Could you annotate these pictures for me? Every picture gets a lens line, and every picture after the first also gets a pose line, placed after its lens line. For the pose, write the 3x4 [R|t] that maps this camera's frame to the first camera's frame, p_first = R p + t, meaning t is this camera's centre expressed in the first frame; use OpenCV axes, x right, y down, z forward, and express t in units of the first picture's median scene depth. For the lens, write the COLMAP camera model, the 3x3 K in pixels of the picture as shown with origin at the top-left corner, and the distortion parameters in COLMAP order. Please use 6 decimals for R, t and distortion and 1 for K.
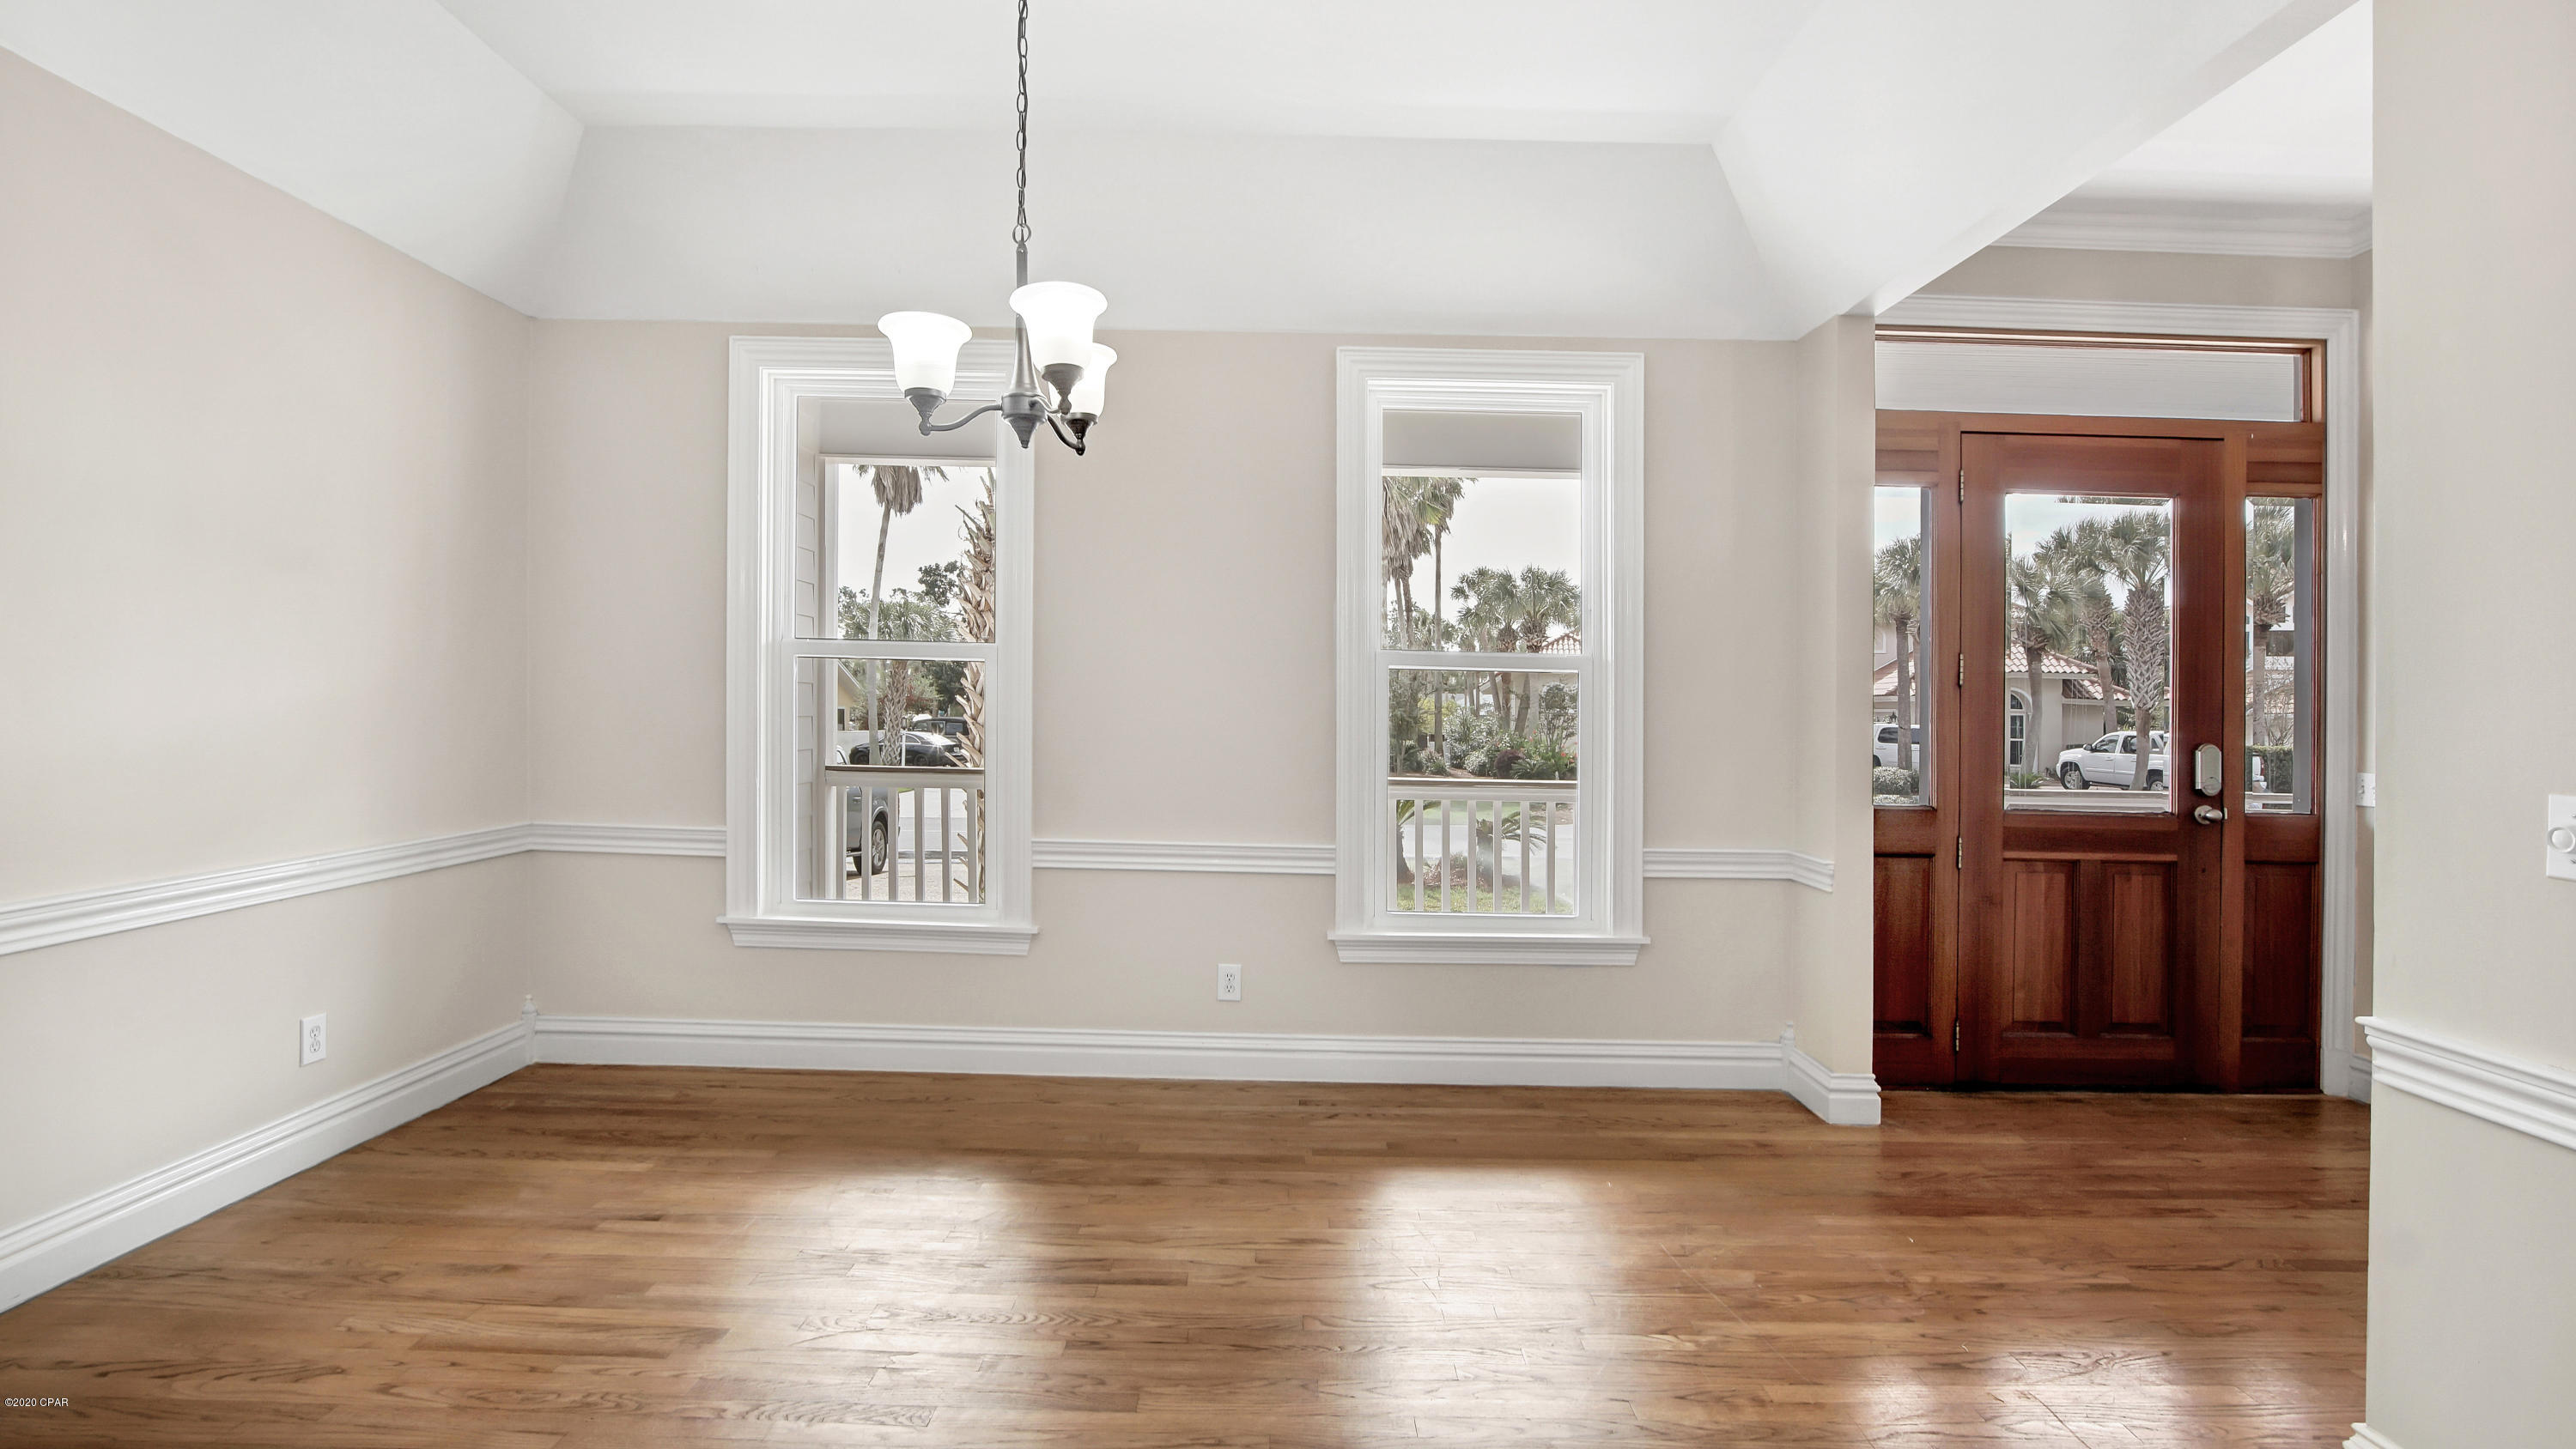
lens RADIAL K [[1147.1, 0, 1279.8], [0, 1147.1, 712.1], [0, 0, 1]] dist [-0.024728, 0.000703]
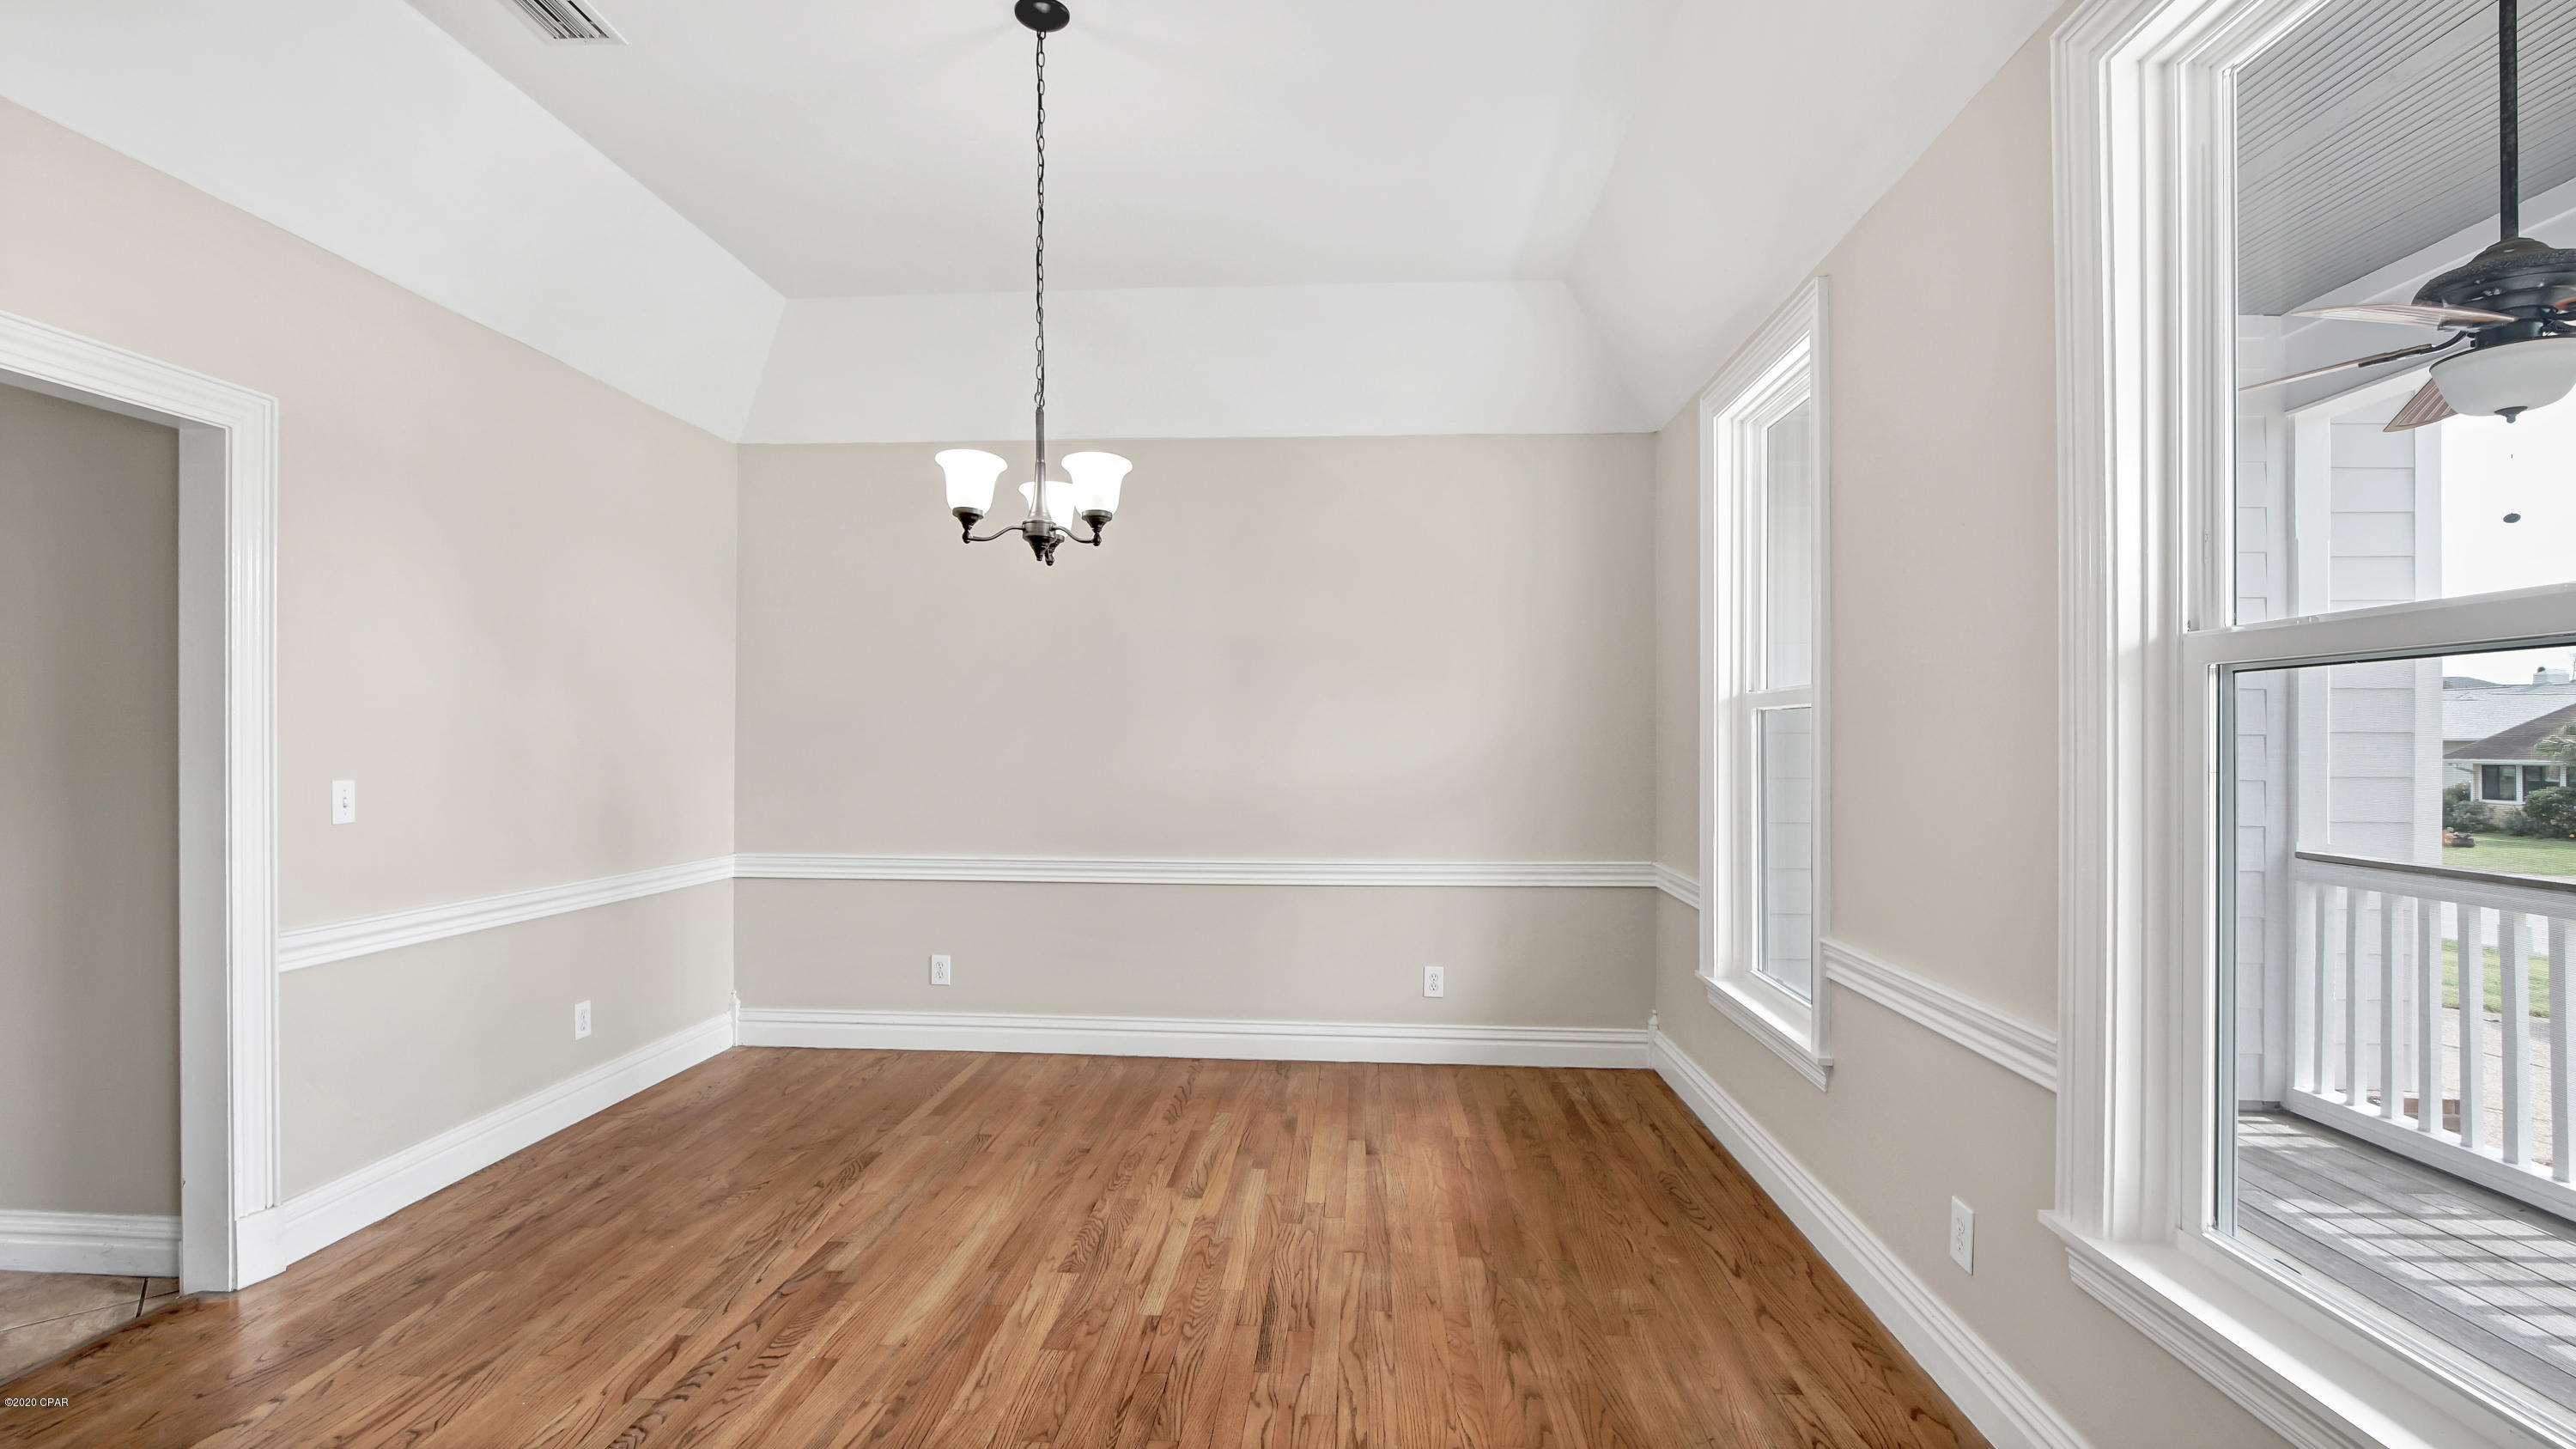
lens RADIAL K [[1147.5, 0, 1282.7], [0, 1147.5, 749.1], [0, 0, 1]] dist [-0.024728, 0.000703]
pose [[-0.060744, -0.020295, -0.997947, 0.697014], [-0.009225, 0.999762, -0.019770, 0.008272], [0.998111, 0.008005, -0.060917, 0.872805]]
